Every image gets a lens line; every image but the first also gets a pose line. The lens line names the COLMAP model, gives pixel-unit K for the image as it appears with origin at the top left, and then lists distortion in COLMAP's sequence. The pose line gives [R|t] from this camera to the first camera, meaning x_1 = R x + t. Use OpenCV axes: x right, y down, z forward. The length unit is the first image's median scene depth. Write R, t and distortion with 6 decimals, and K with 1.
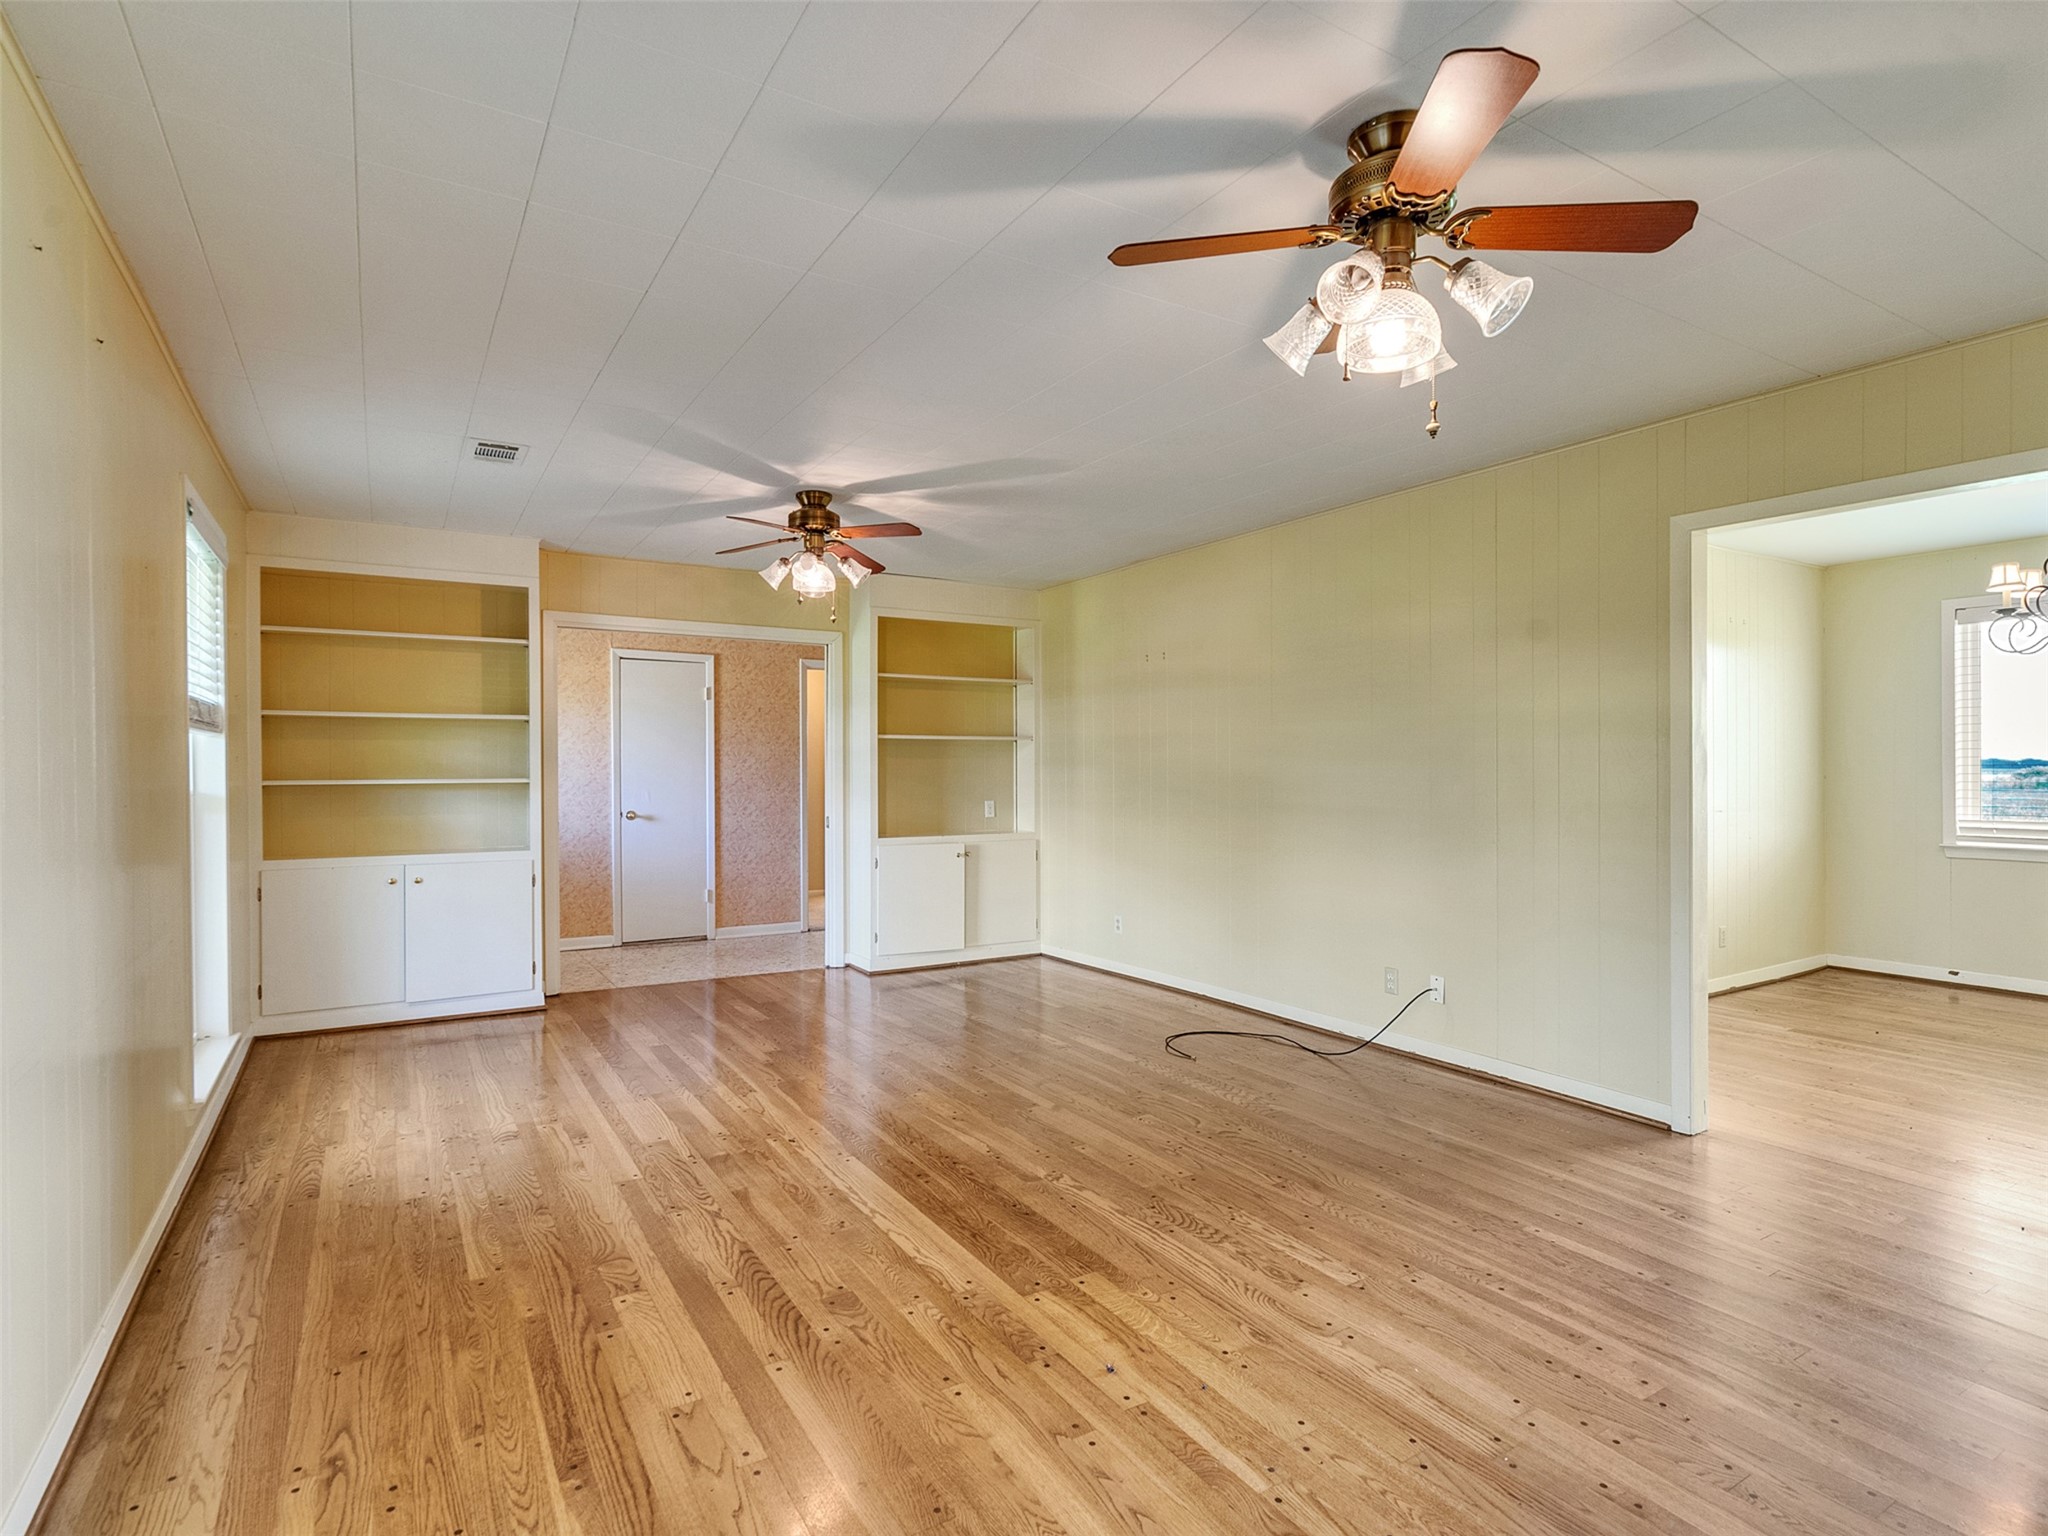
lens RADIAL K [[1047.3, 0, 999.6], [0, 1047.3, 769.1], [0, 0, 1]] dist [-0.008204, 0.004386]
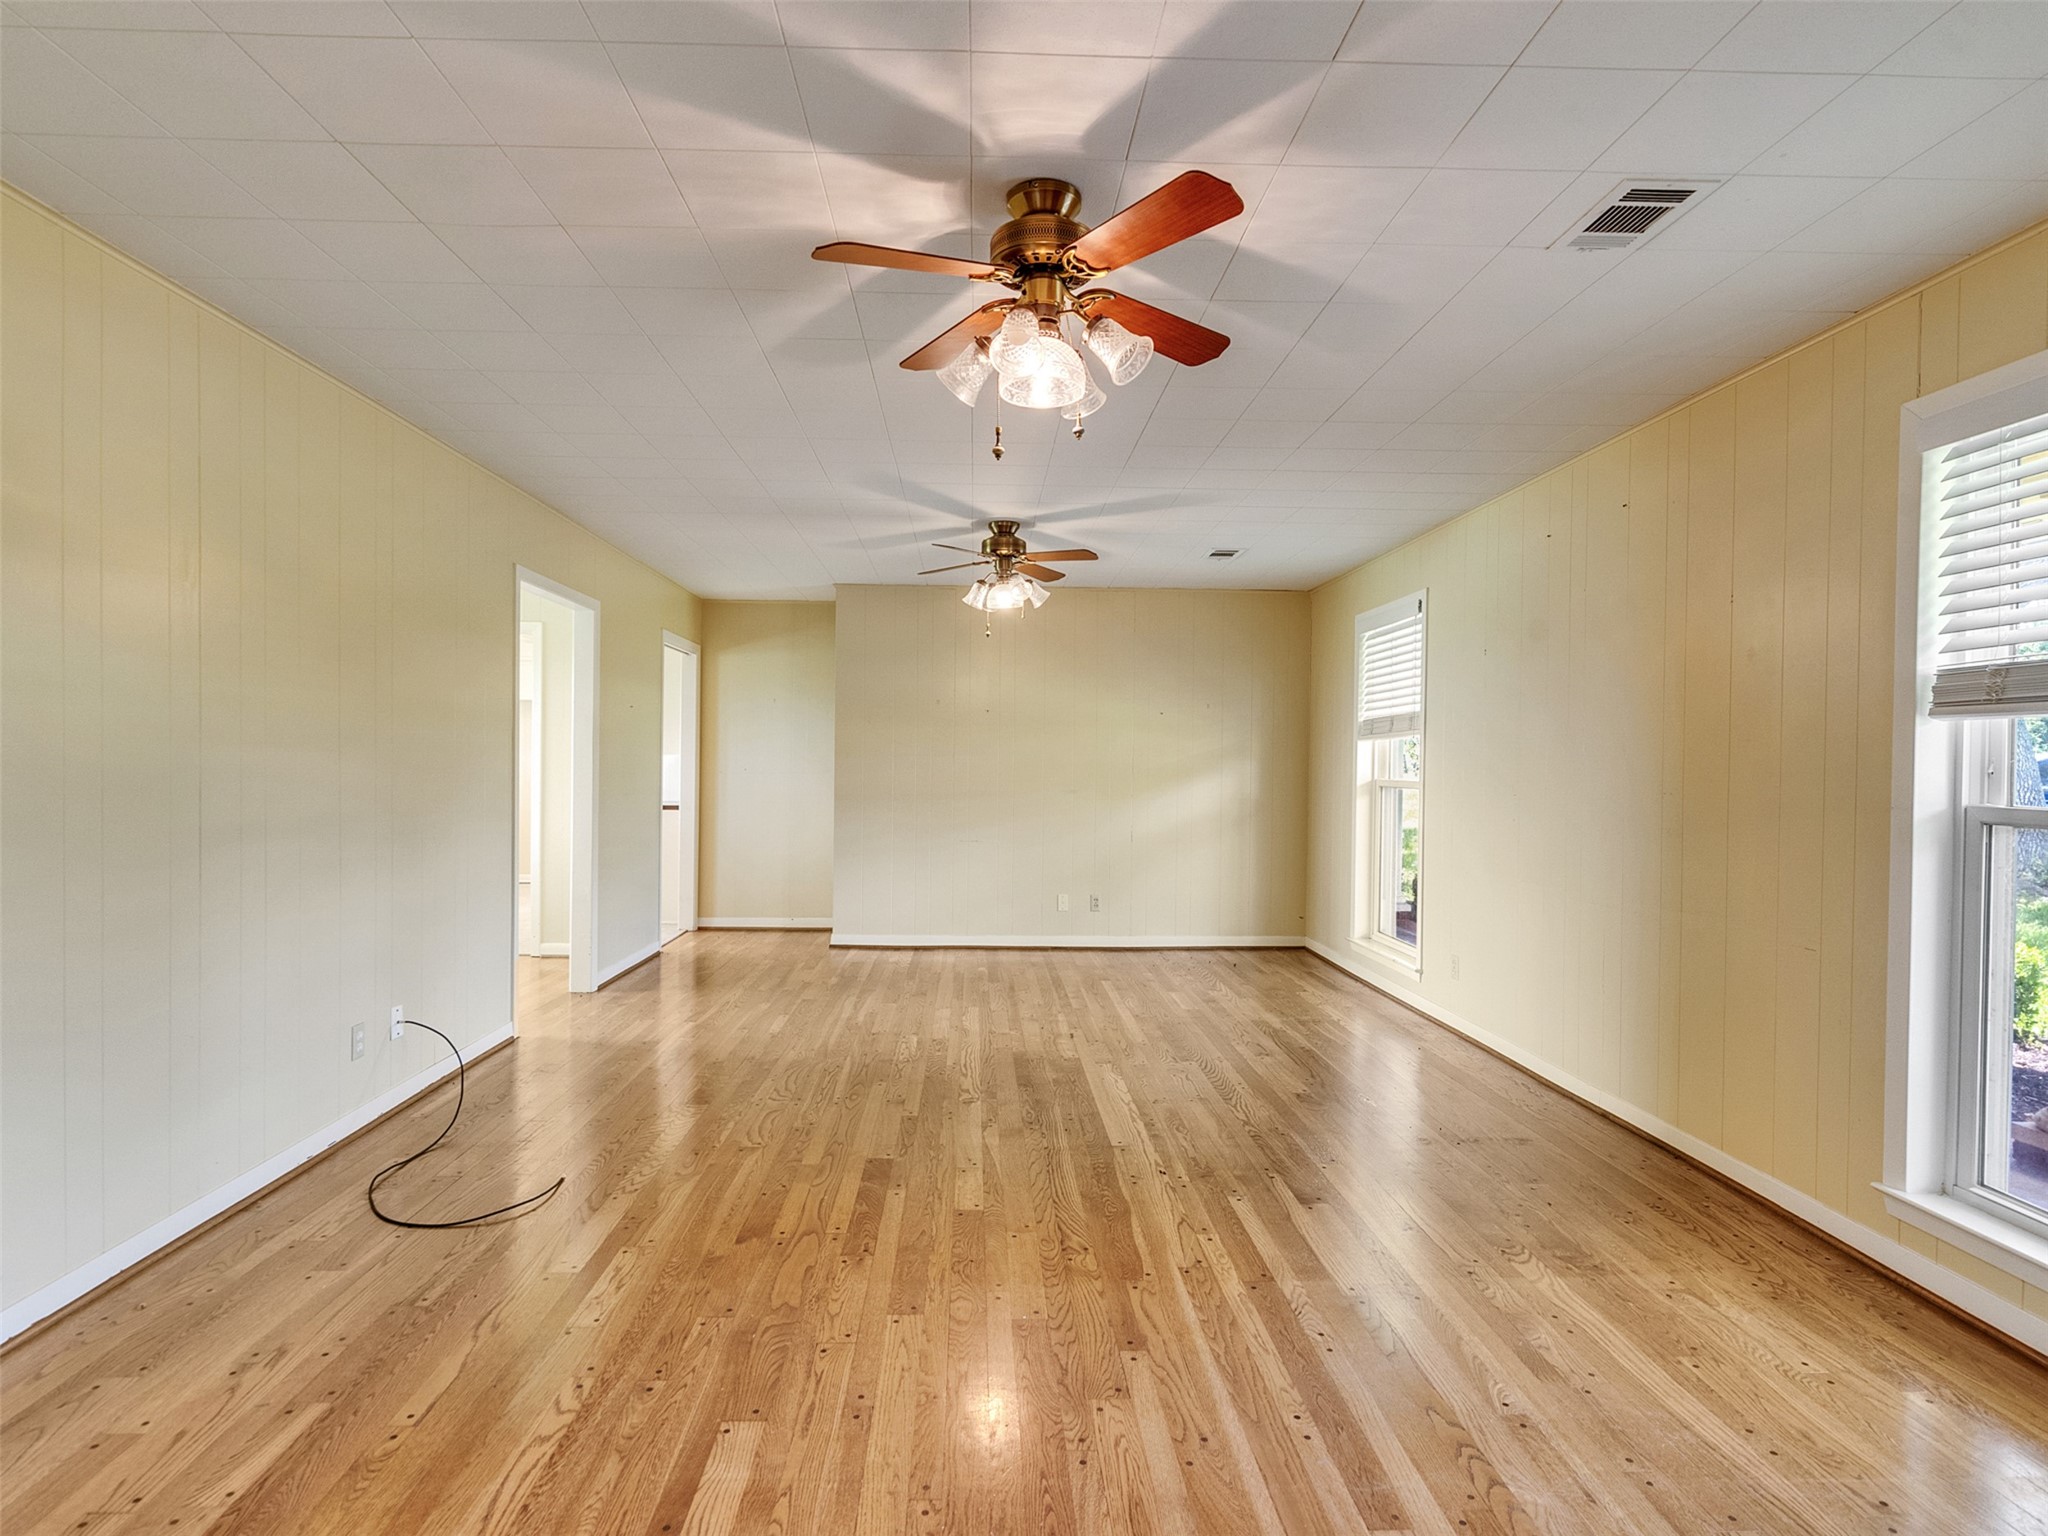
lens RADIAL K [[1047.3, 0, 1018.1], [0, 1047.3, 770.8], [0, 0, 1]] dist [-0.008204, 0.004386]
pose [[-0.880436, -0.011864, 0.474016, -0.398086], [-0.005079, 0.999866, 0.015591, -0.006186], [-0.474137, 0.011319, -0.880378, 1.434572]]
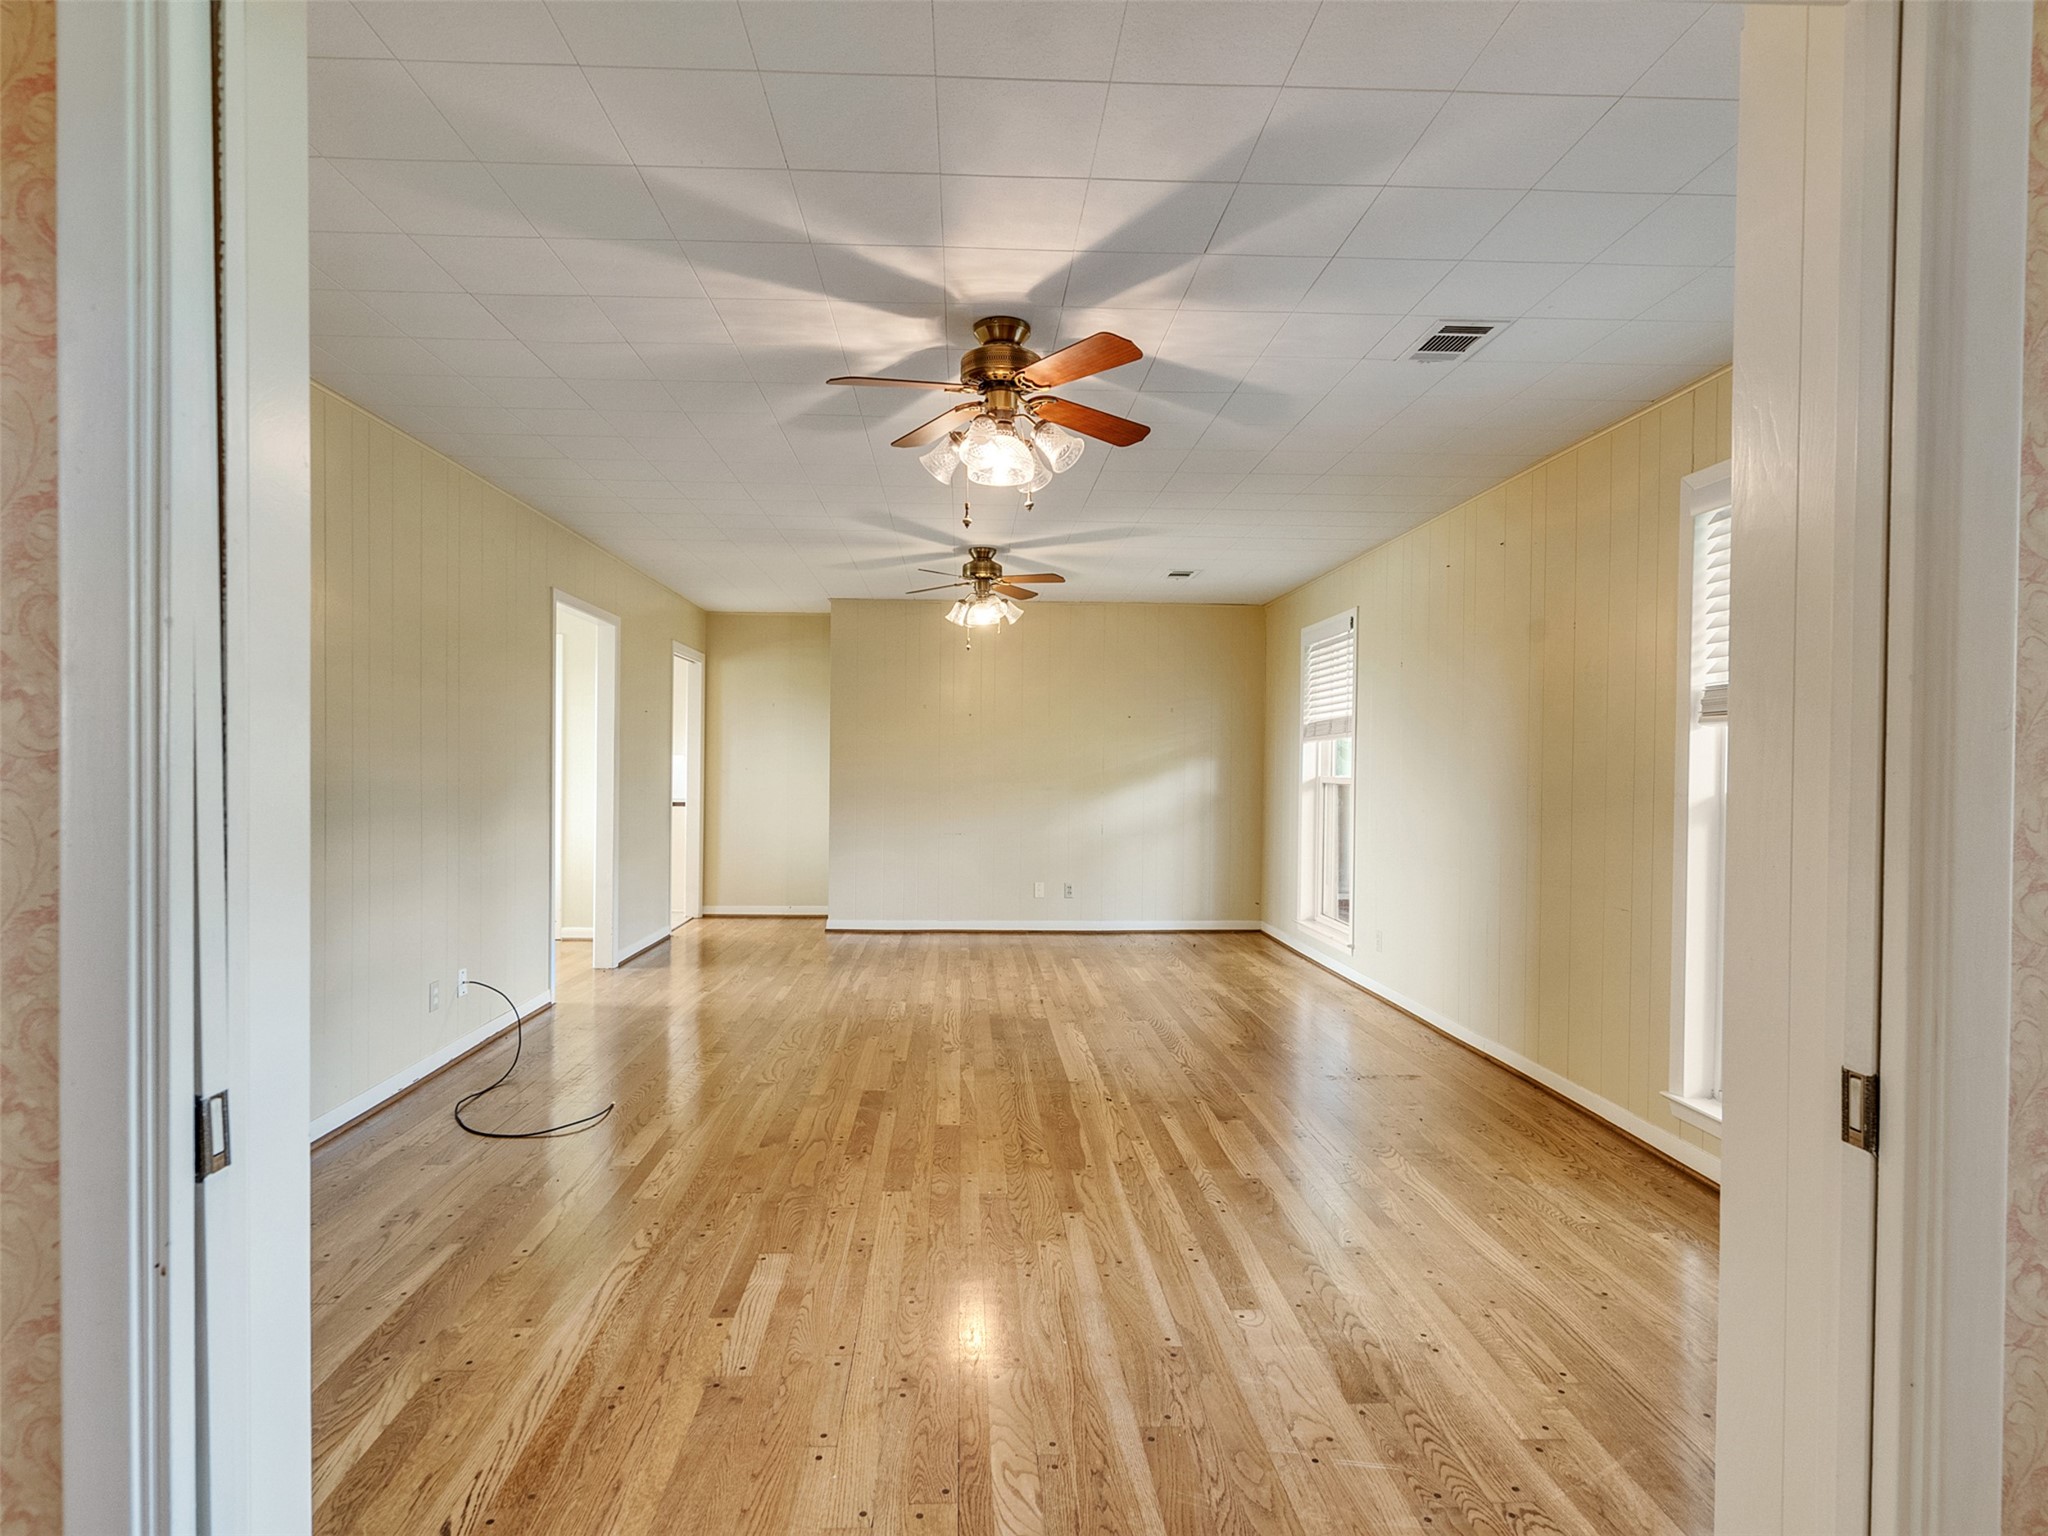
lens RADIAL K [[1047.3, 0, 1019.8], [0, 1047.3, 769.4], [0, 0, 1]] dist [-0.008204, 0.004386]
pose [[-0.886379, -0.009795, 0.462856, -0.480839], [-0.004008, 0.999901, 0.013485, -0.005330], [-0.462943, 0.010098, -0.886331, 1.557961]]
